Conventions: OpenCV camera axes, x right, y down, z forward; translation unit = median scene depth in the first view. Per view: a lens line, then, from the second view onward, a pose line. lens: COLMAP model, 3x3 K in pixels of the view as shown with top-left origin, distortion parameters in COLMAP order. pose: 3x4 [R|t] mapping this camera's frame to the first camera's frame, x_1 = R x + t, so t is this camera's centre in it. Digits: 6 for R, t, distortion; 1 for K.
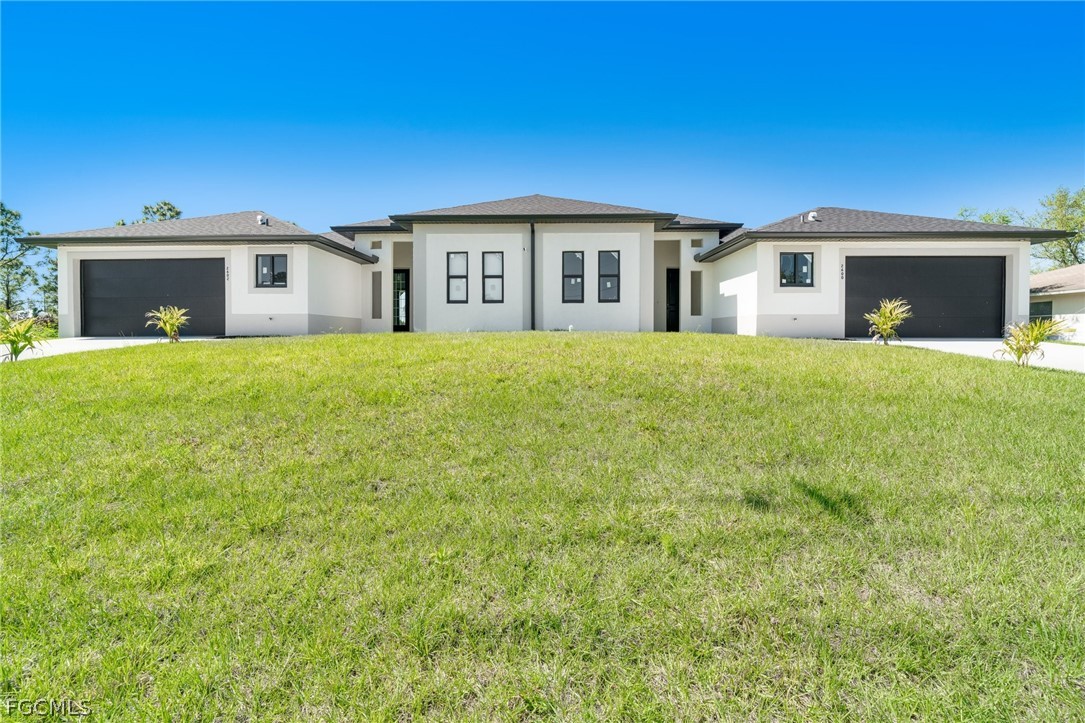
lens RADIAL K [[523.1, 0, 542.8], [0, 523.1, 352.7], [0, 0, 1]] dist [-0.001870, 0.000584]
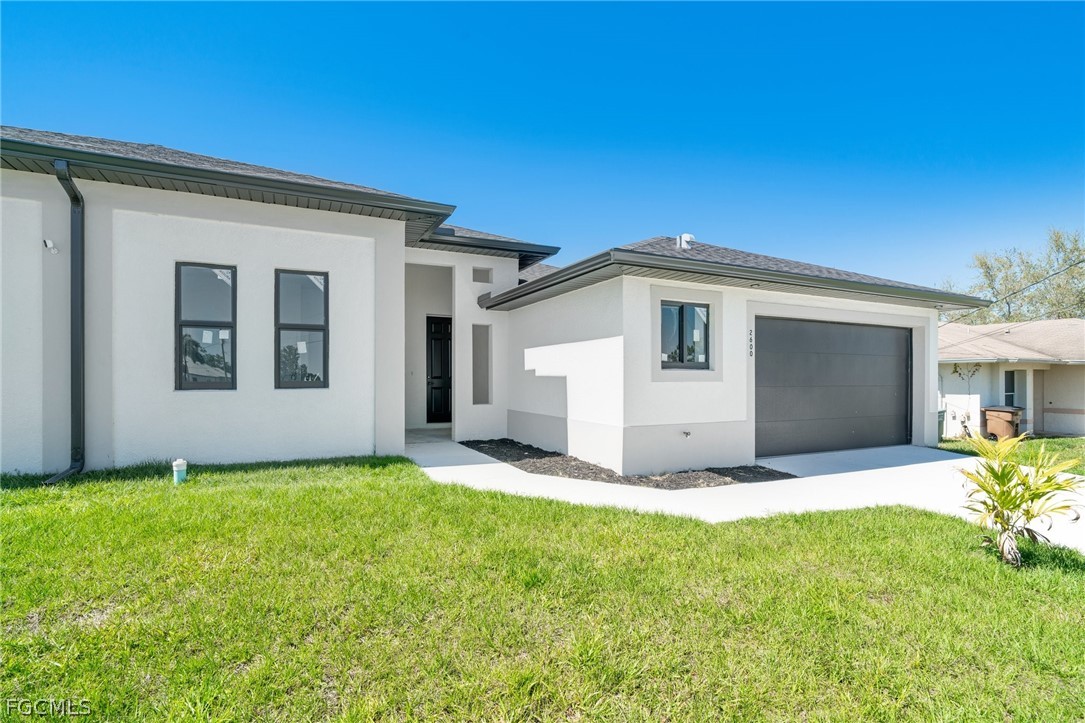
lens RADIAL K [[523.1, 0, 529.2], [0, 523.1, 382.3], [0, 0, 1]] dist [-0.001870, 0.000584]
pose [[0.904933, 0.002491, 0.425546, 0.112646], [0.008410, 0.999683, -0.023737, -0.089153], [-0.425471, 0.025059, 0.904625, 0.523999]]
